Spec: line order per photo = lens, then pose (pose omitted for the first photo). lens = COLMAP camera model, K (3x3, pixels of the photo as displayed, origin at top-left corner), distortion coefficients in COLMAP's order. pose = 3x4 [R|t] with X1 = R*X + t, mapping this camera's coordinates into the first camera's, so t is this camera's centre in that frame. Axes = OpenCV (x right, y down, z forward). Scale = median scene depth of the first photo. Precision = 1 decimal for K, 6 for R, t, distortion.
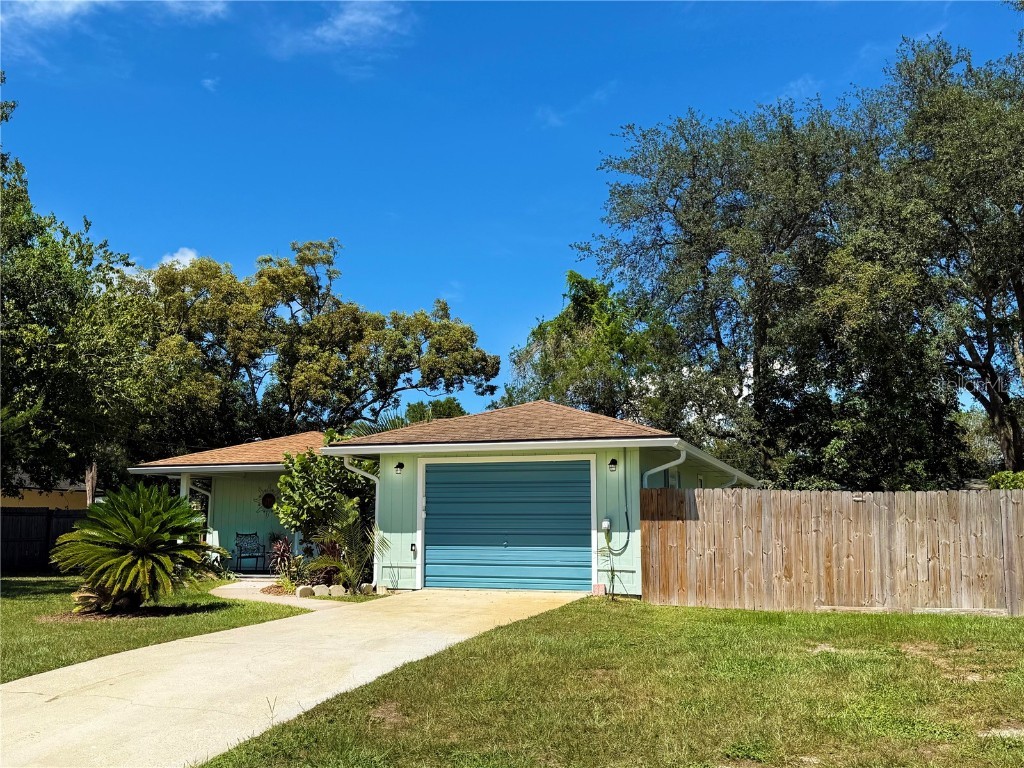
lens RADIAL K [[1018.1, 0, 514.7], [0, 1018.1, 376.1], [0, 0, 1]] dist [0.066329, 0.000000]
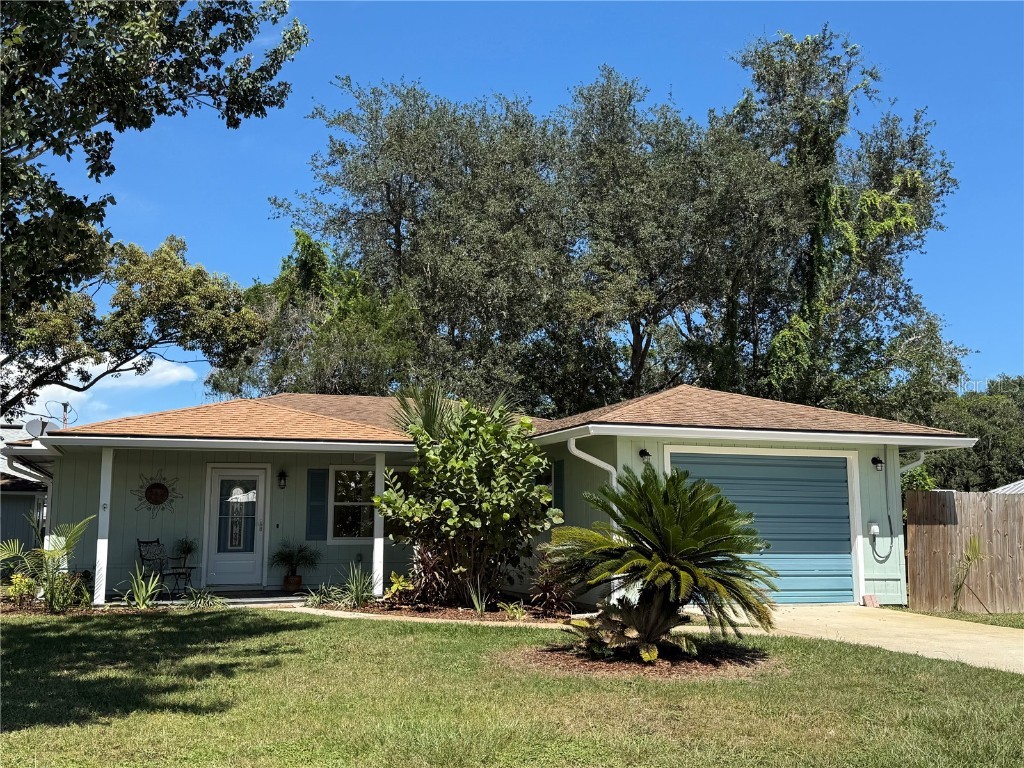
lens RADIAL K [[1018.1, 0, 526.3], [0, 1018.1, 381.2], [0, 0, 1]] dist [0.066329, 0.000000]
pose [[0.783671, 0.084592, 0.615389, -0.720406], [-0.088764, 0.995767, -0.023842, 0.062855], [-0.614801, -0.035940, 0.787863, 0.466659]]
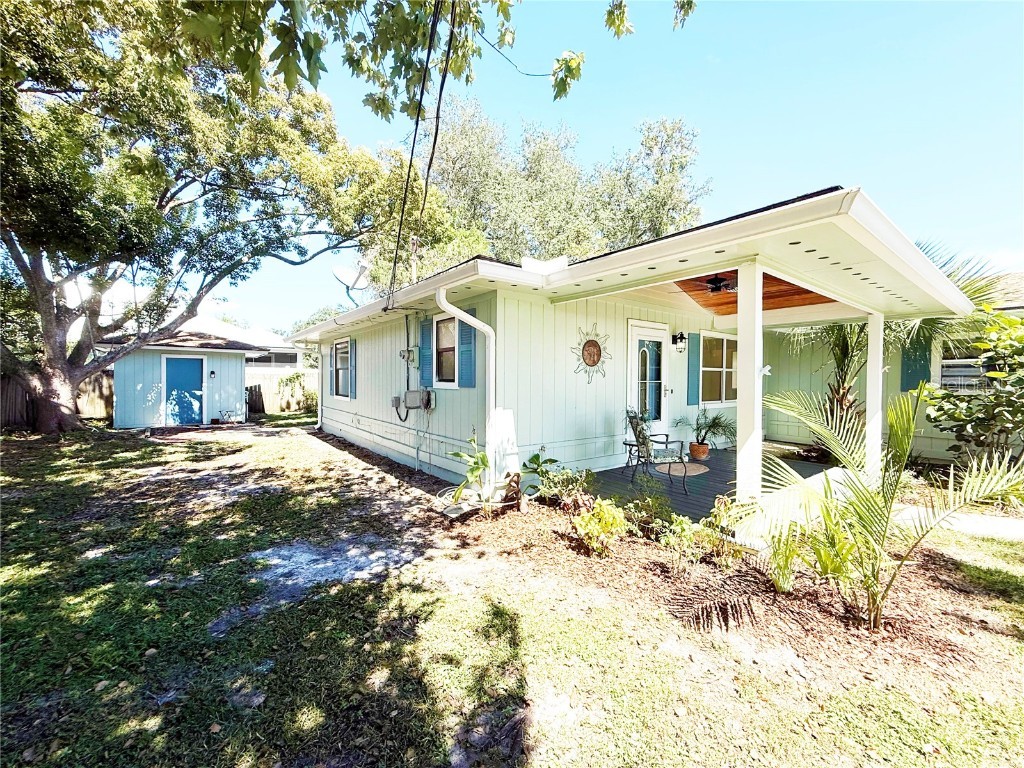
lens RADIAL K [[410.1, 0, 509.9], [0, 410.1, 382.0], [0, 0, 1]] dist [0.000834, -0.000162]
pose [[0.552861, -0.006553, 0.833248, -0.680804], [-0.131942, 0.986665, 0.095304, 0.184816], [-0.822761, -0.162631, 0.544624, 1.378976]]
